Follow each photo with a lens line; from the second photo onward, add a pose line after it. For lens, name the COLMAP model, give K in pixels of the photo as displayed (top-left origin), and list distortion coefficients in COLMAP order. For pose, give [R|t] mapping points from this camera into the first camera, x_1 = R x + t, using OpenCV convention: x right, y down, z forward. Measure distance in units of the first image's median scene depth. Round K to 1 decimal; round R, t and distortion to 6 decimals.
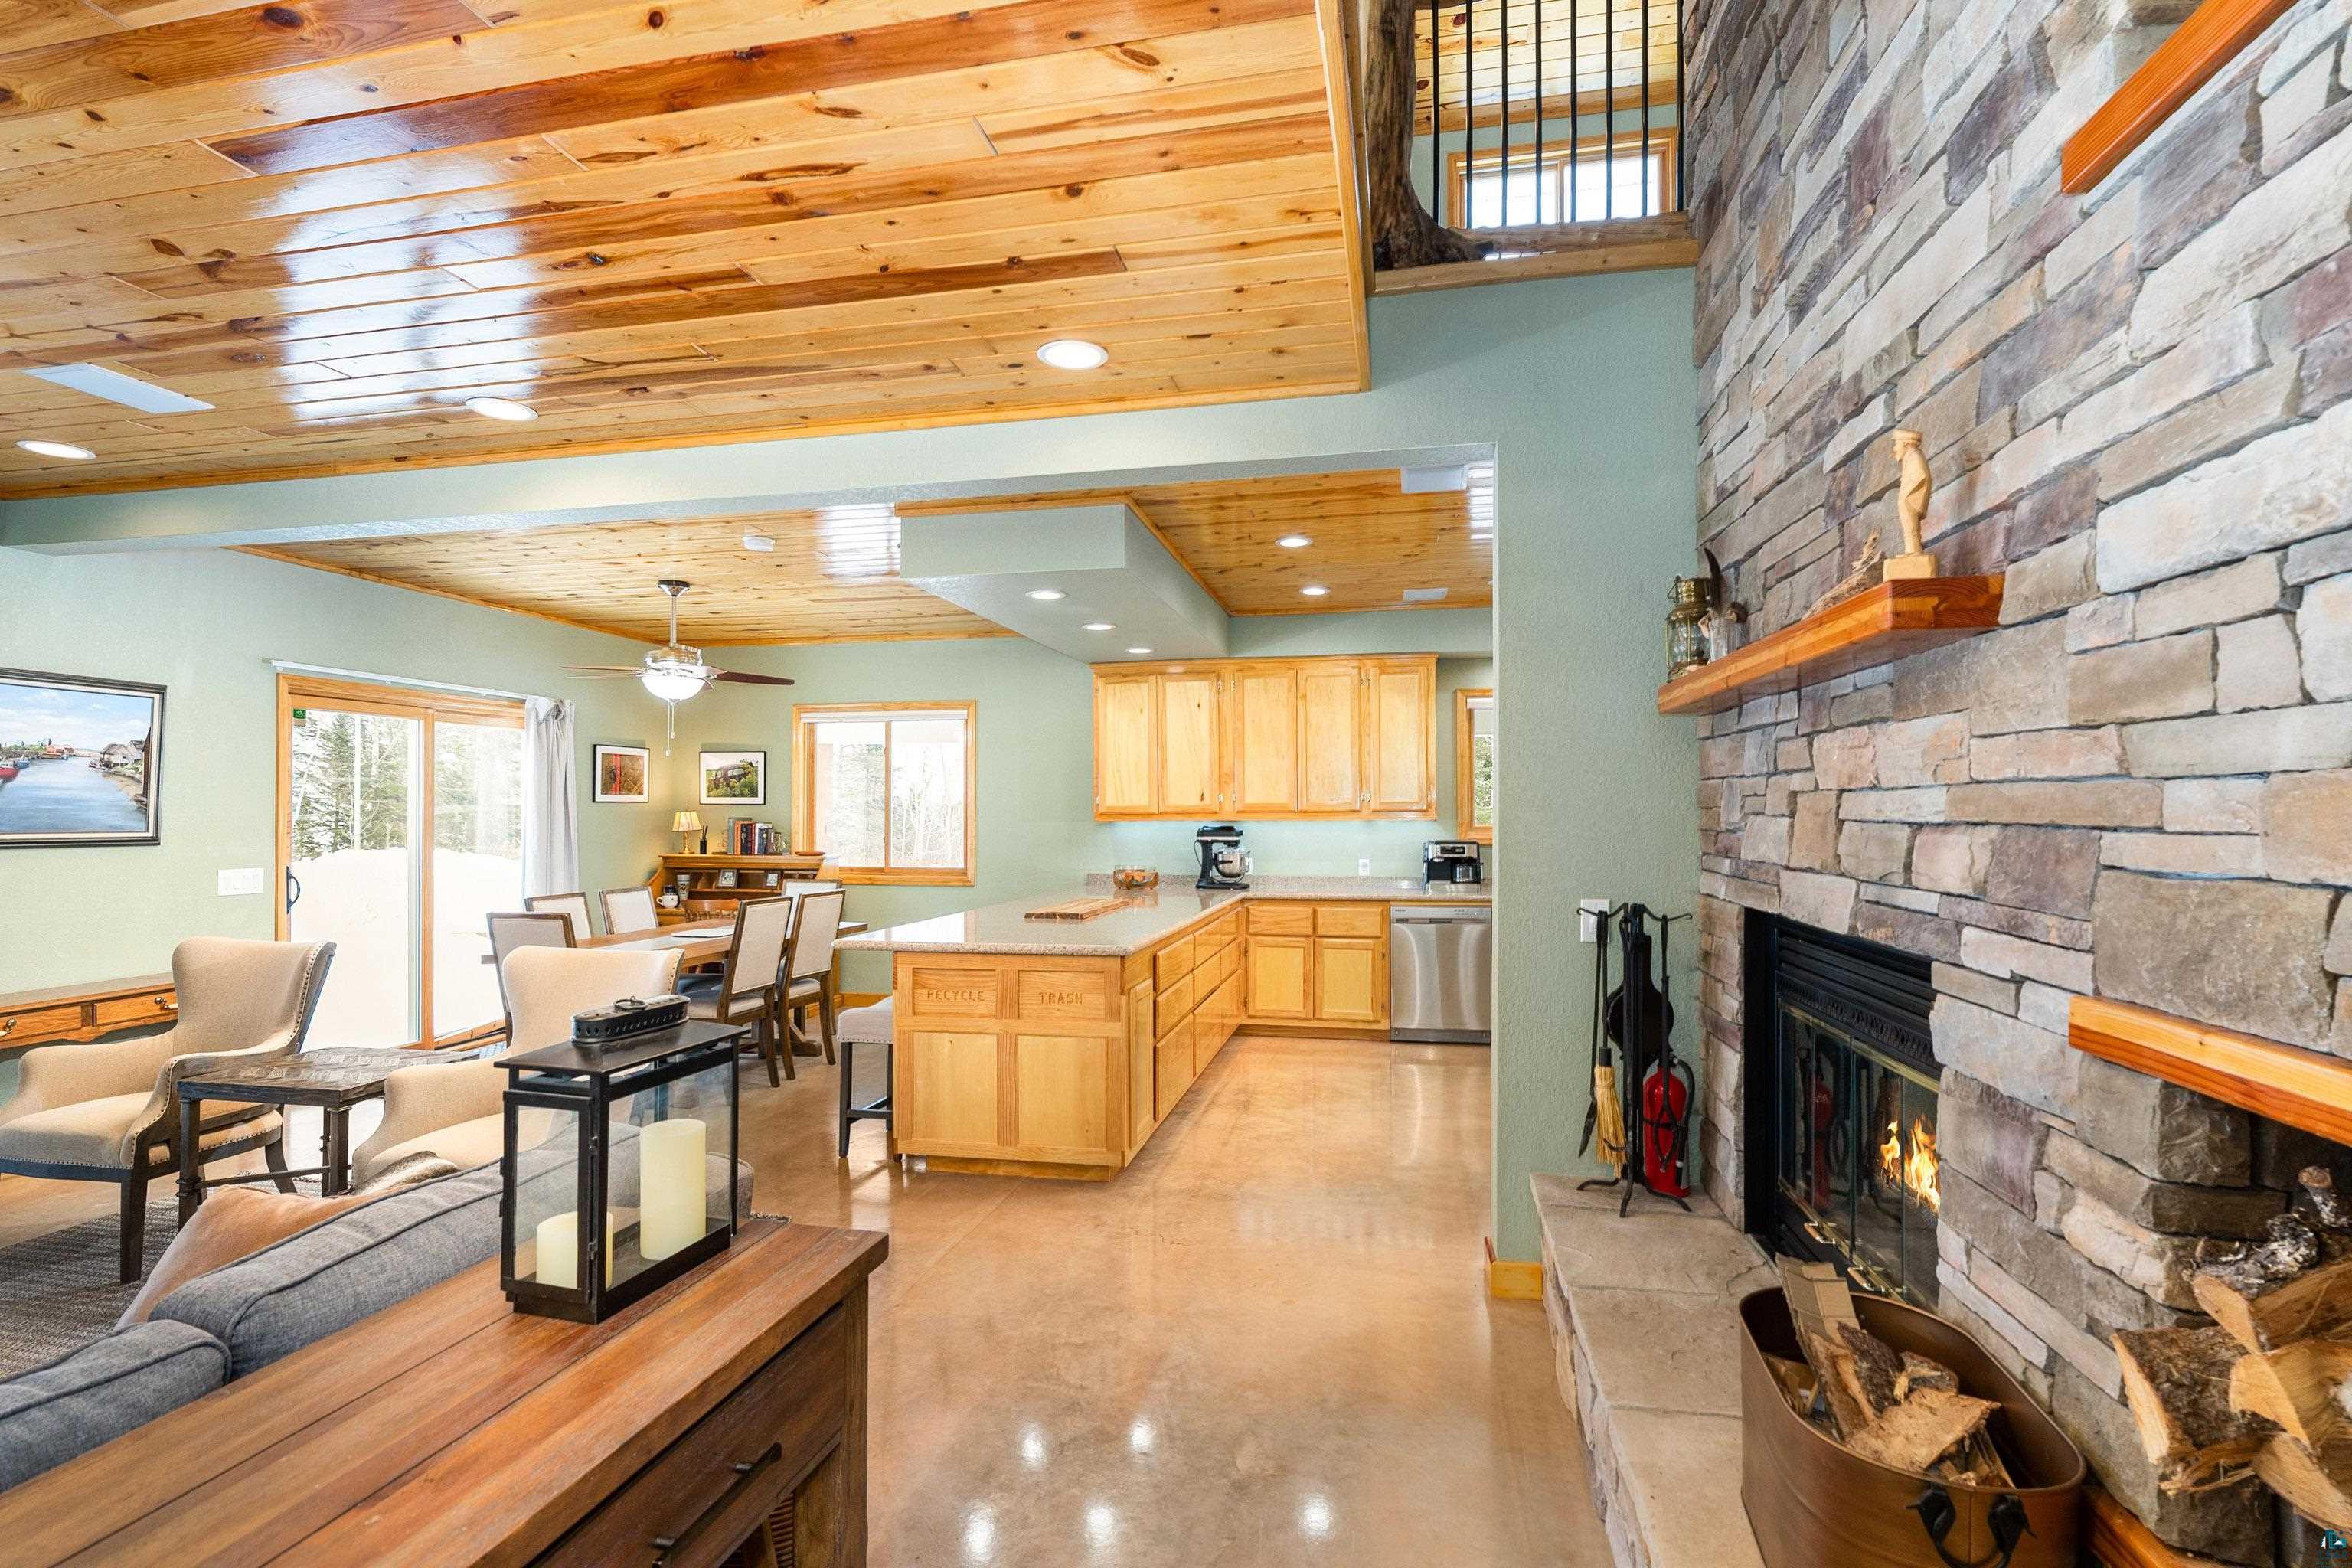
lens RADIAL K [[1107.6, 0, 1182.6], [0, 1107.6, 791.7], [0, 0, 1]] dist [-0.004910, 0.001740]
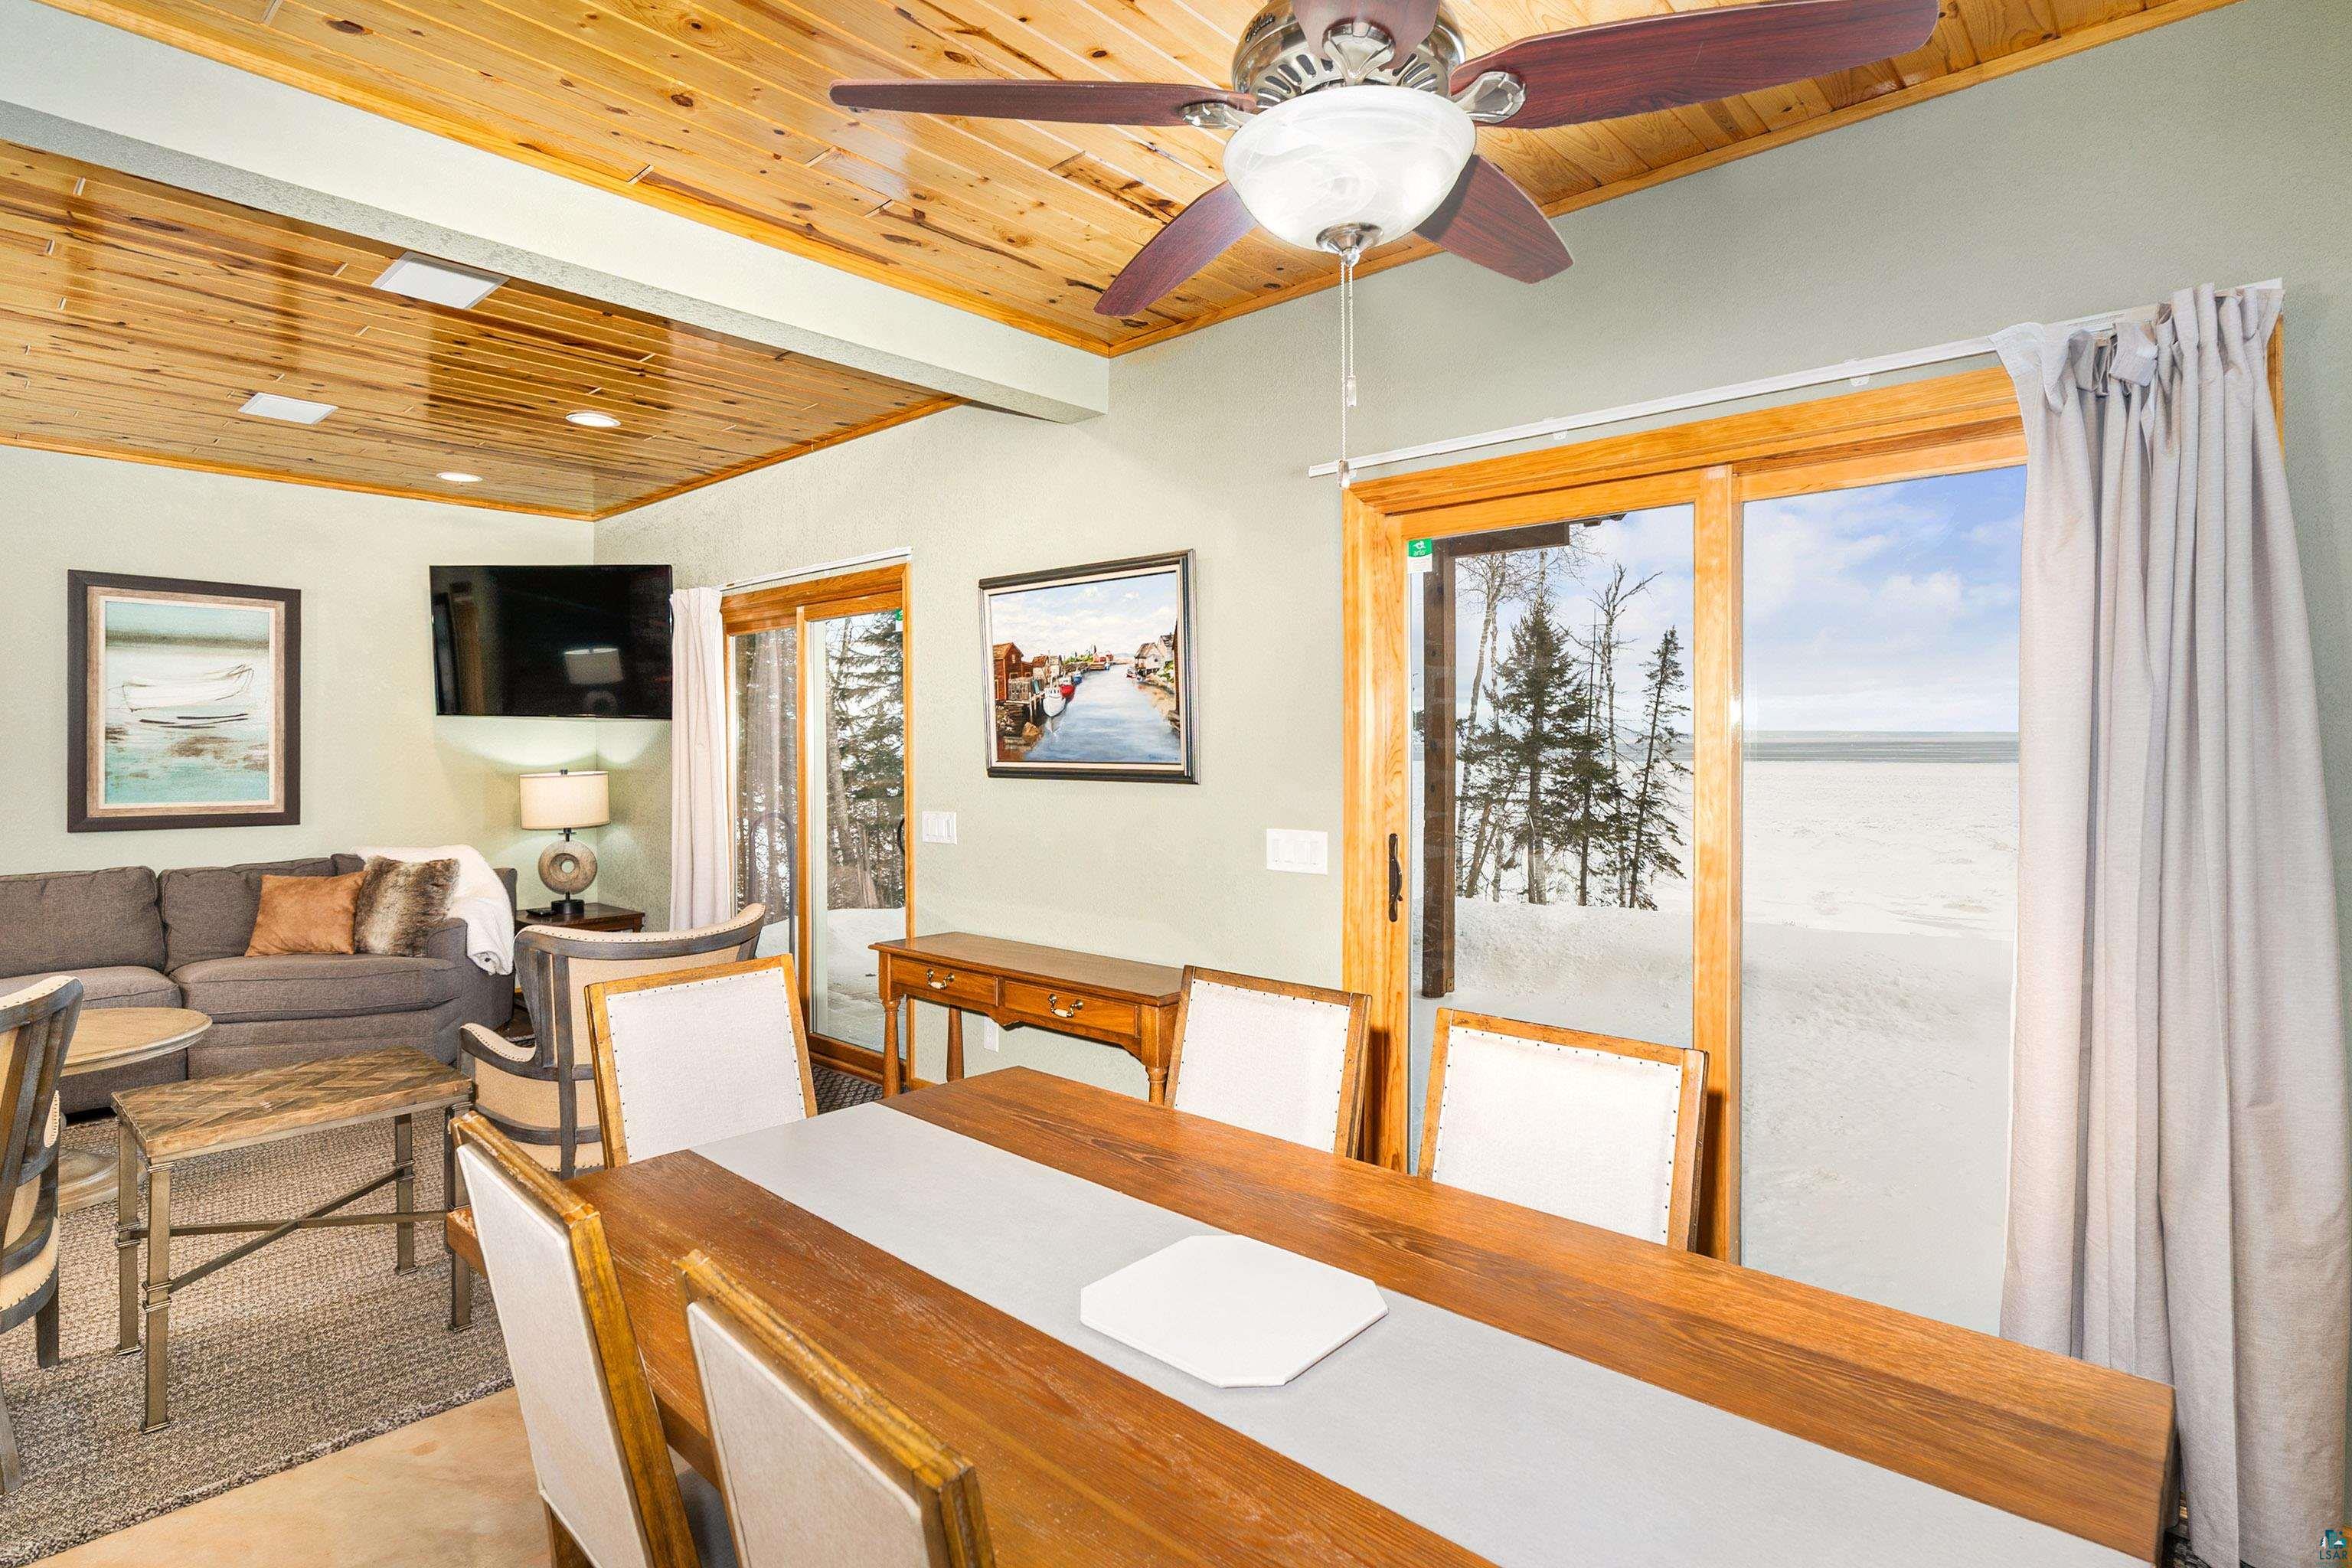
lens RADIAL K [[1172.4, 0, 1169.8], [0, 1172.4, 746.2], [0, 0, 1]] dist [-0.000582, 0.000903]
pose [[-0.511446, 0.003577, -0.859308, -0.296663], [0.019757, 0.999776, -0.007598, 0.030769], [0.859088, -0.020863, -0.511402, 1.376599]]
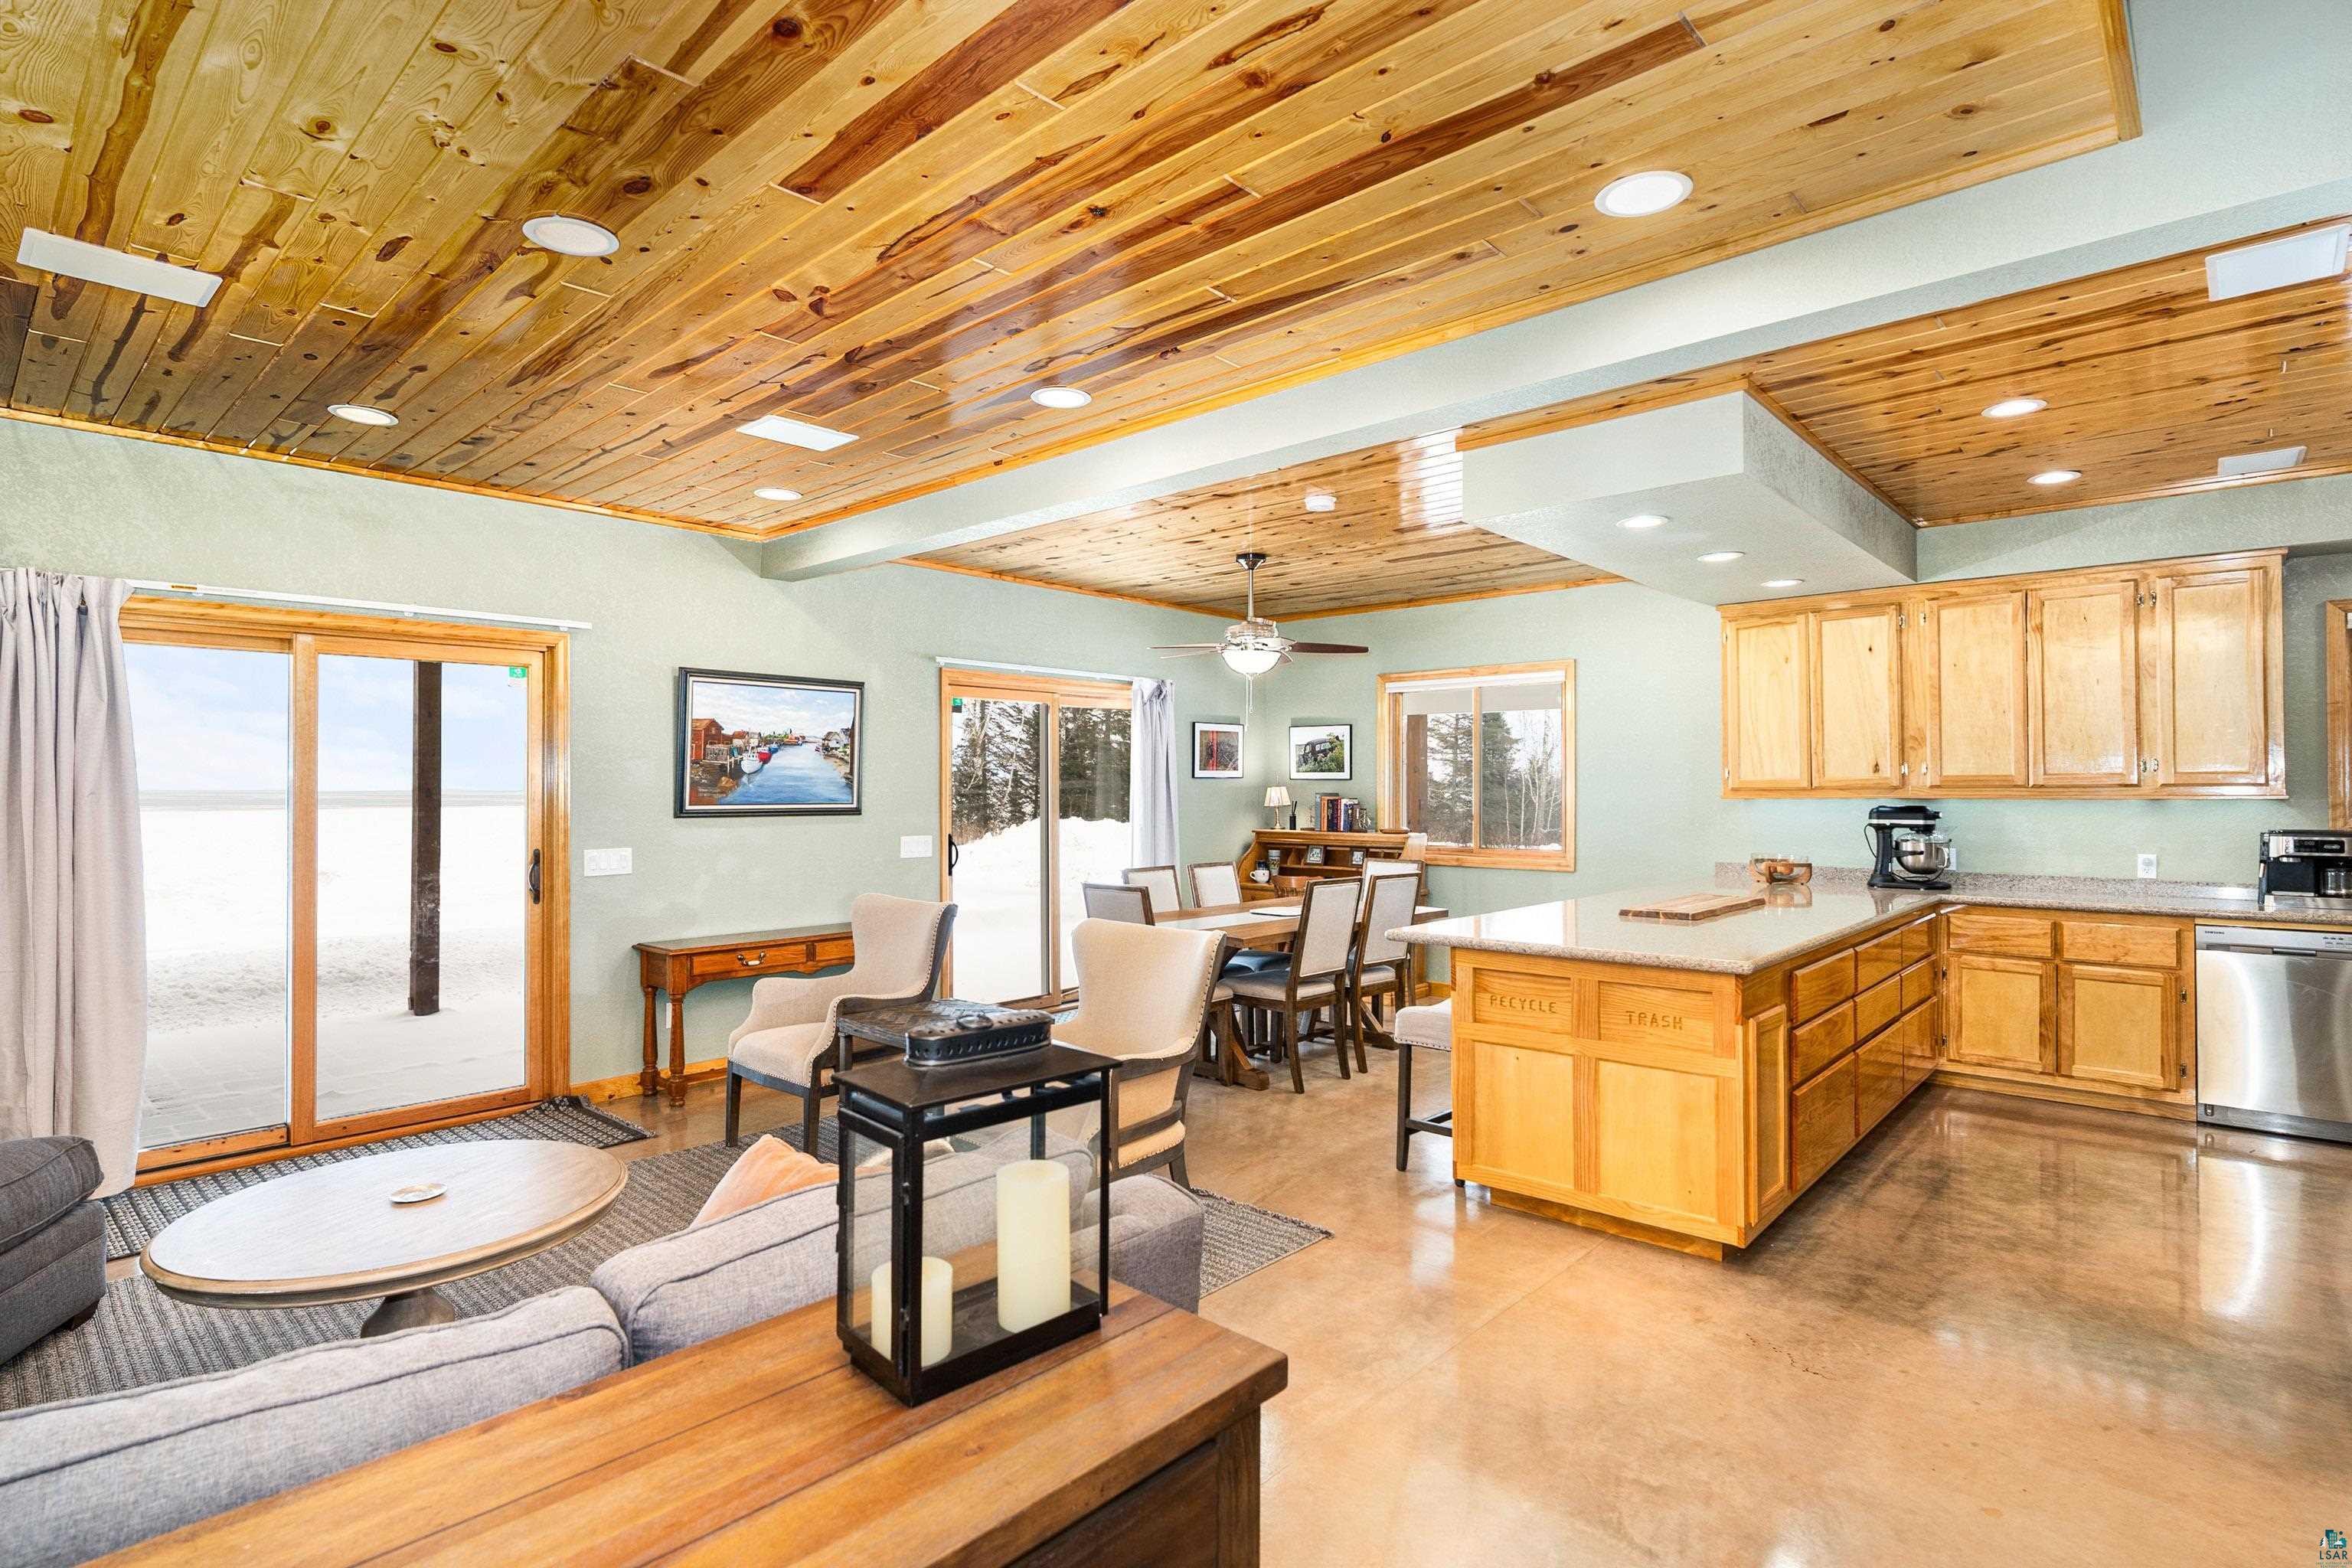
lens RADIAL K [[1161.9, 0, 1176.9], [0, 1161.9, 773.5], [0, 0, 1]] dist [-0.005485, 0.001746]
pose [[0.857474, -0.005910, -0.514494, 0.023208], [0.009629, 0.999943, 0.004562, 0.000842], [0.514438, -0.008866, 0.857482, 0.090666]]
